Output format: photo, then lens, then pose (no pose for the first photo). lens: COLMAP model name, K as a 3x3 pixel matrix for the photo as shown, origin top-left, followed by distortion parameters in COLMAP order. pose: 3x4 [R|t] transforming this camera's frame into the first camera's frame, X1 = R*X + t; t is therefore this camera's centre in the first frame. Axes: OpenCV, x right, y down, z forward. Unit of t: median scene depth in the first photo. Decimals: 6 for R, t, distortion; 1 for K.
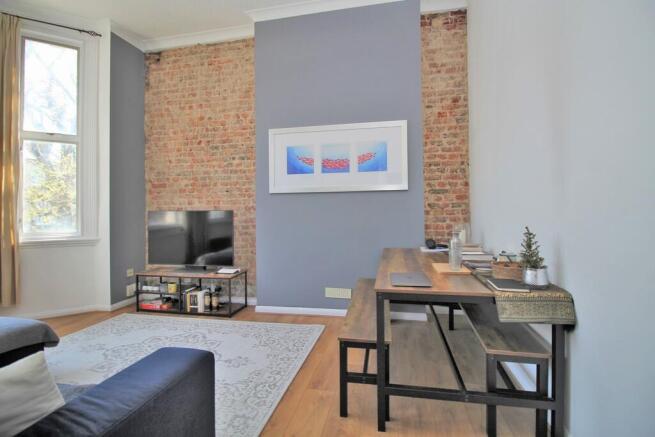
lens RADIAL K [[303.7, 0, 334.5], [0, 303.7, 213.4], [0, 0, 1]] dist [-0.004216, -0.010596]
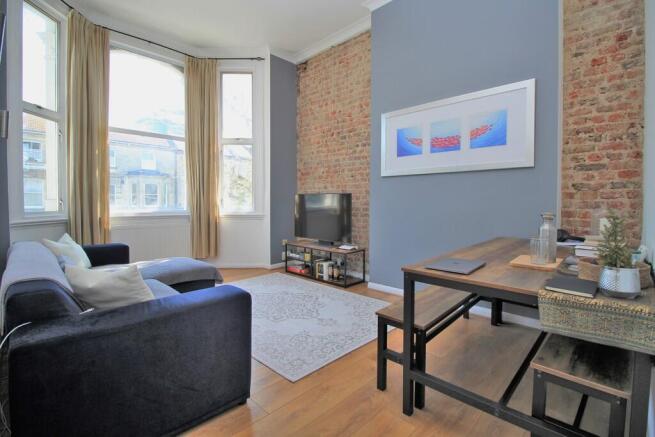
lens RADIAL K [[303.7, 0, 332.9], [0, 303.7, 214.0], [0, 0, 1]] dist [-0.004216, -0.010596]
pose [[0.839305, 0.035614, -0.542493, 0.216856], [-0.013143, 0.998890, 0.045241, 0.016947], [0.543502, -0.030841, 0.838841, 0.035346]]
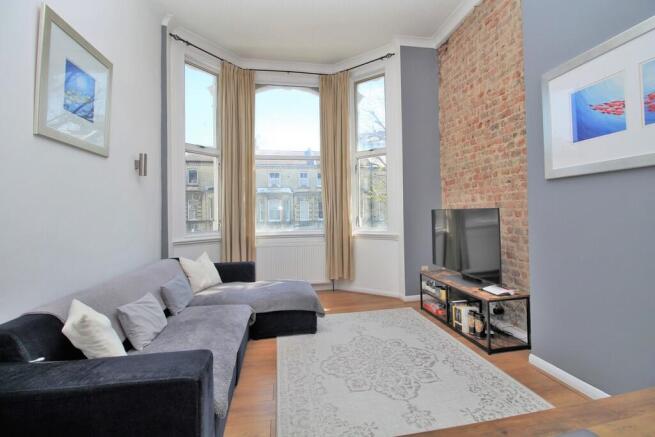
lens RADIAL K [[303.7, 0, 333.9], [0, 303.7, 211.4], [0, 0, 1]] dist [-0.004216, -0.010596]
pose [[0.360526, -0.003651, -0.932742, 0.201634], [0.013033, 0.999914, 0.001124, -0.008127], [0.932658, -0.012562, 0.360543, 0.383379]]
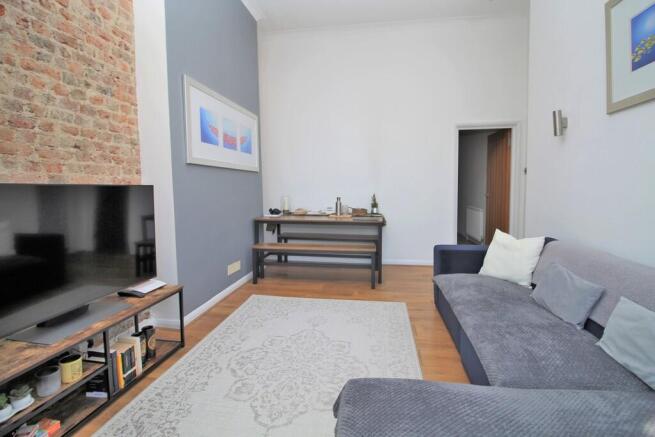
lens RADIAL K [[307.6, 0, 332.8], [0, 307.6, 215.2], [0, 0, 1]] dist [-0.019690, -0.002091]
pose [[-0.045095, -0.079671, 0.995801, -0.989292], [0.015040, 0.996648, 0.080419, 0.006033], [-0.998870, 0.018603, -0.043745, 0.683830]]
